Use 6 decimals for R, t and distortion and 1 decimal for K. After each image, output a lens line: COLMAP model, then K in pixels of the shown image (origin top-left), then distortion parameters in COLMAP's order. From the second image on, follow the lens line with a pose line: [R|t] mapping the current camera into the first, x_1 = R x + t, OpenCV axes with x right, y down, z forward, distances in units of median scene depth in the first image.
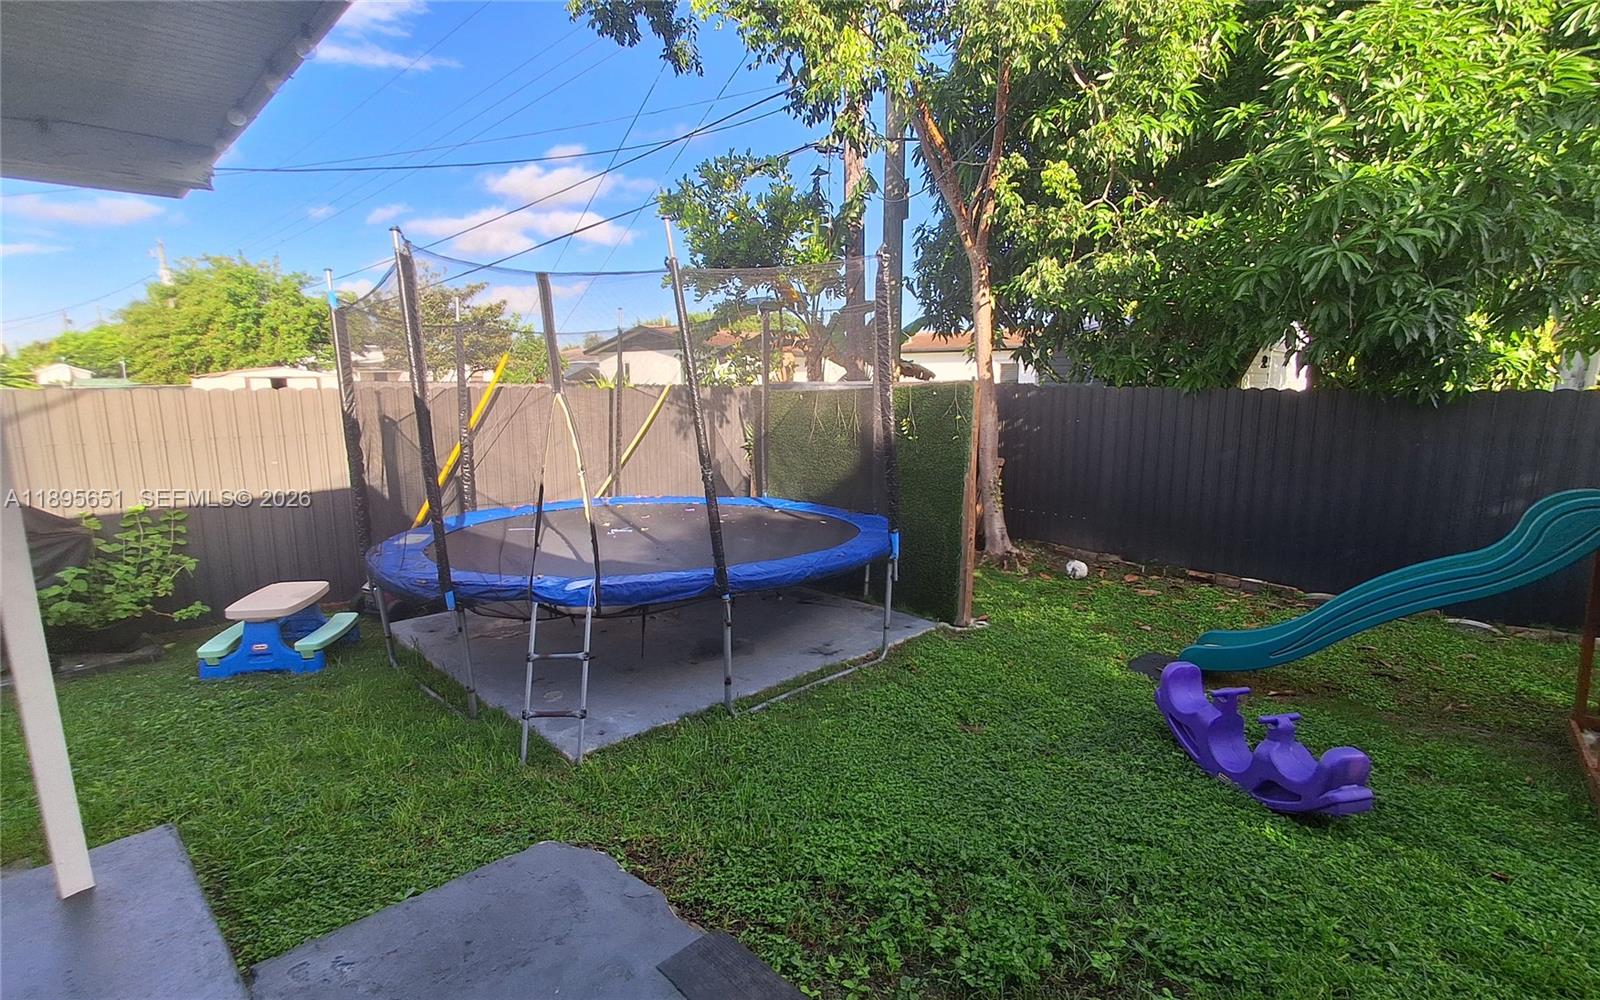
lens RADIAL K [[746.2, 0, 815.4], [0, 746.2, 509.1], [0, 0, 1]] dist [-0.005414, 0.011121]
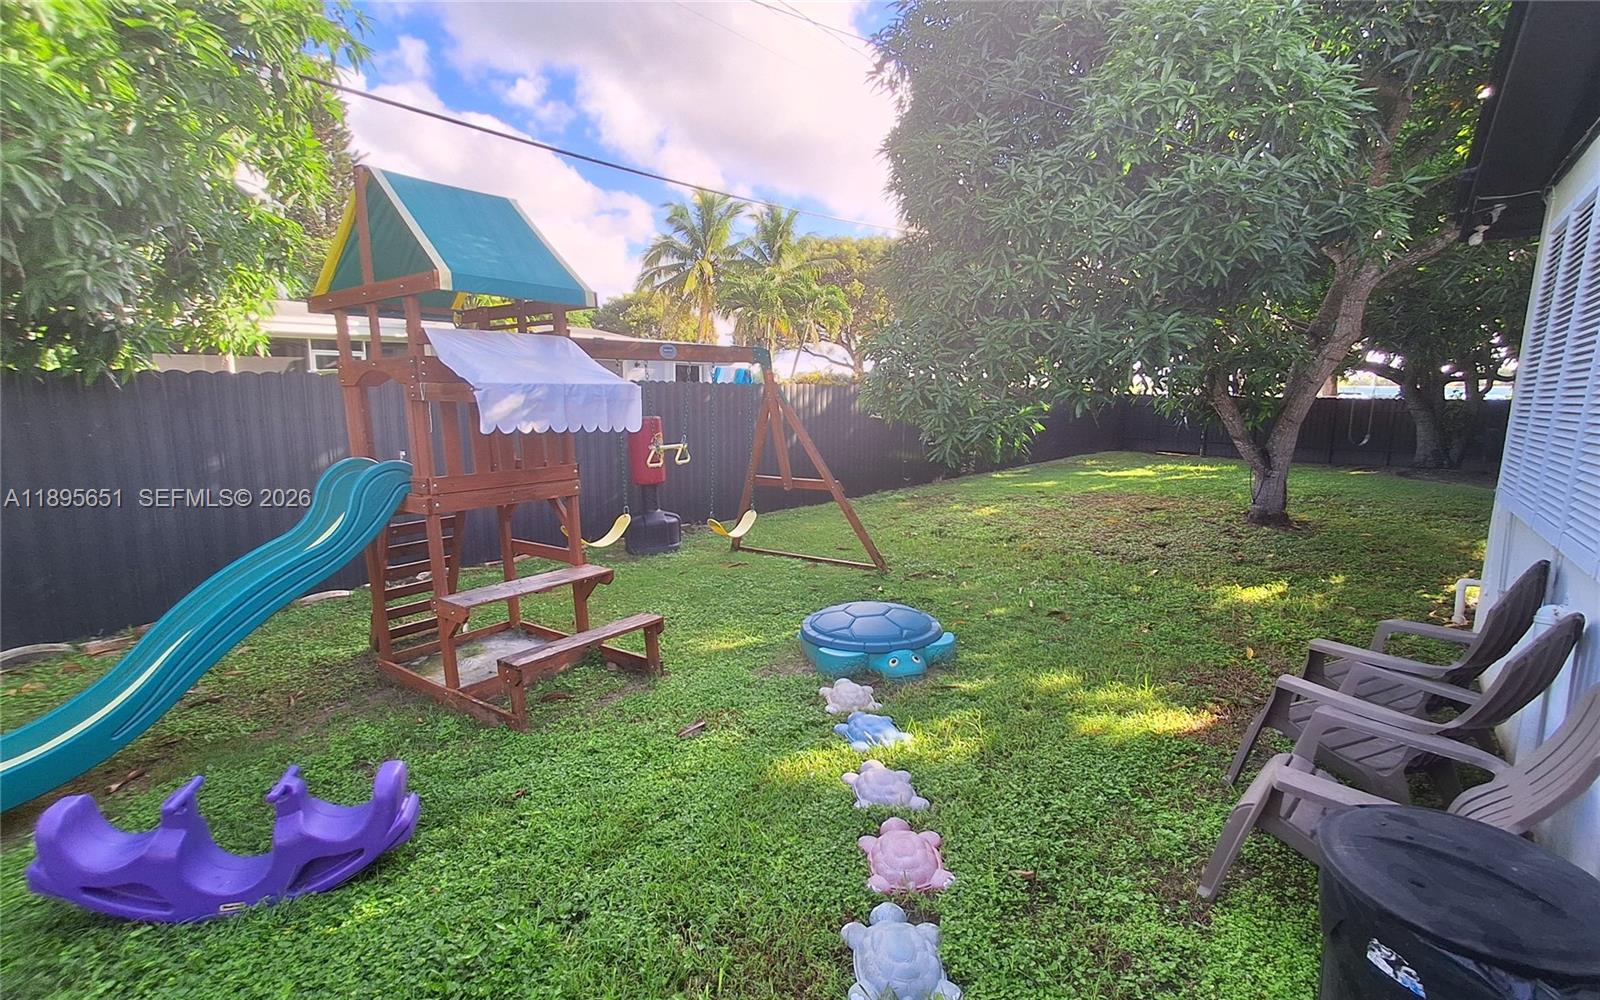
lens RADIAL K [[746.2, 0, 816.8], [0, 746.2, 506.3], [0, 0, 1]] dist [-0.005414, 0.011121]
pose [[-0.058354, -0.160751, 0.985268, -0.075142], [0.160906, 0.972531, 0.168203, -0.023362], [-0.985243, 0.168351, -0.030885, 0.277442]]
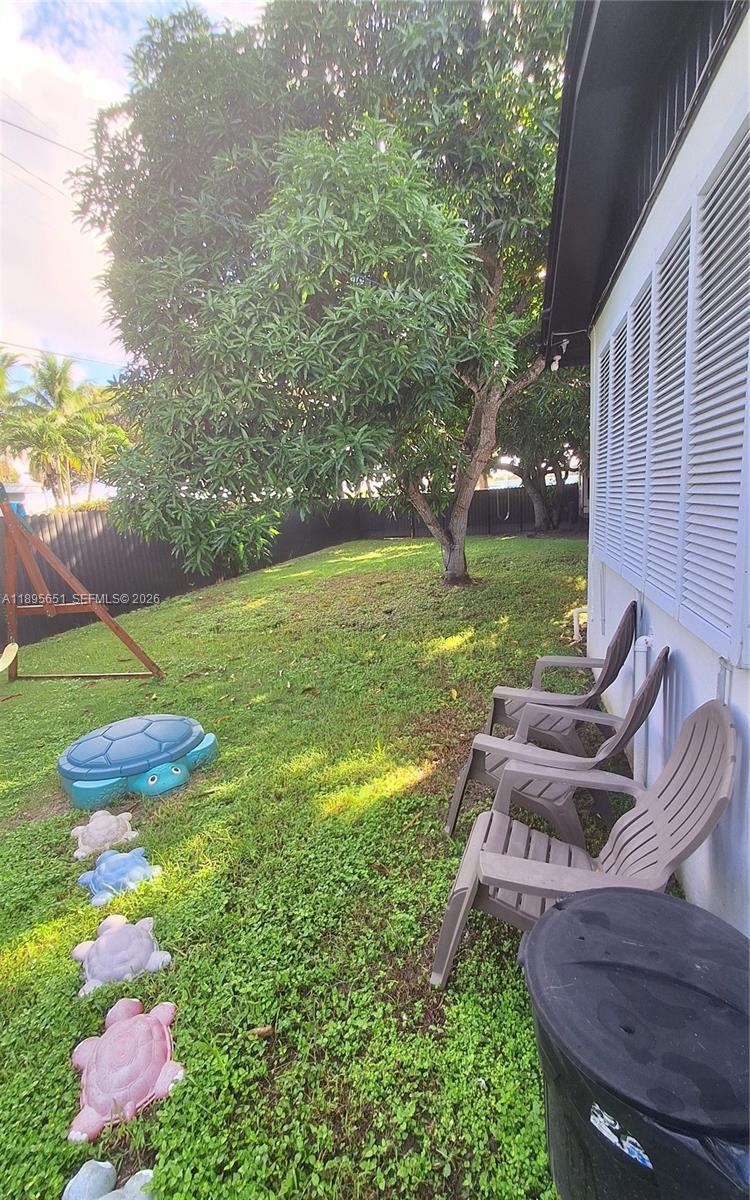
lens RADIAL K [[559.7, 0, 369.0], [0, 559.7, 614.7], [0, 0, 1]] dist [-0.005414, 0.011121]
pose [[-0.440687, -0.159525, 0.883372, 0.070809], [0.222471, 0.933972, 0.279647, 0.001591], [-0.869656, 0.319762, -0.376100, 0.163382]]
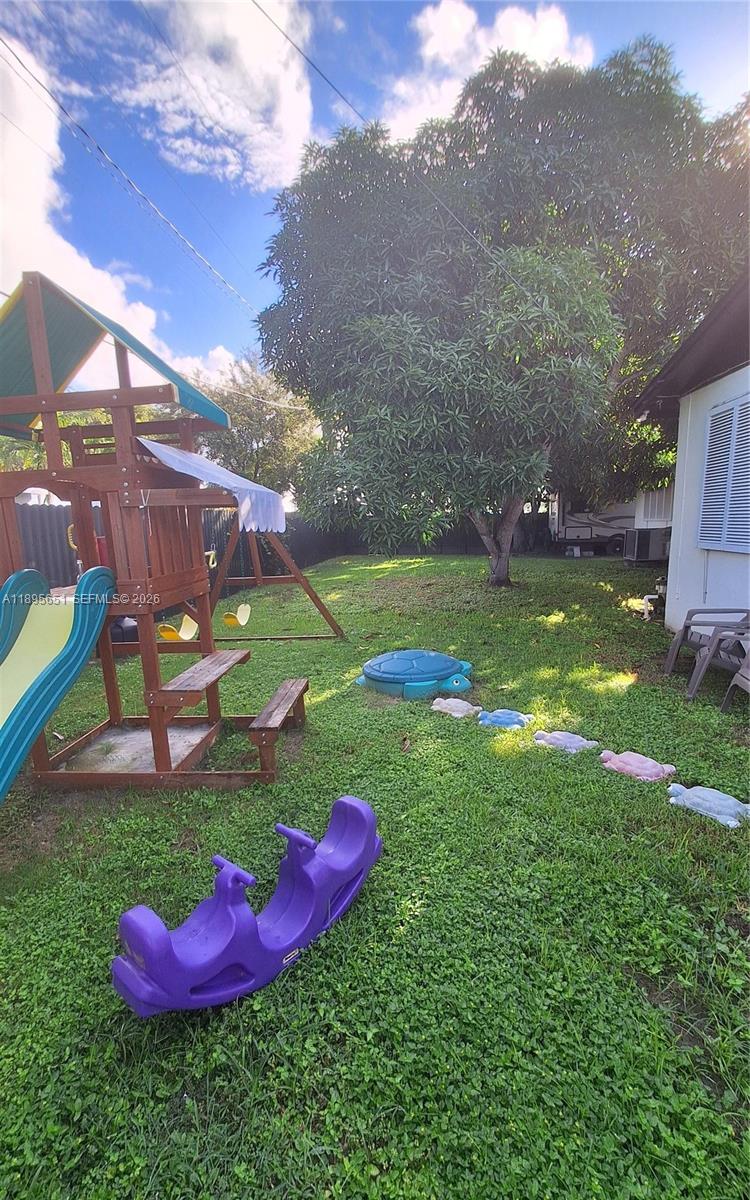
lens RADIAL K [[559.7, 0, 357.5], [0, 559.7, 616.4], [0, 0, 1]] dist [-0.005414, 0.011121]
pose [[-0.555767, -0.133331, 0.820577, 0.063772], [0.162829, 0.950479, 0.264721, -0.071115], [-0.815236, 0.280737, -0.506534, 0.757461]]
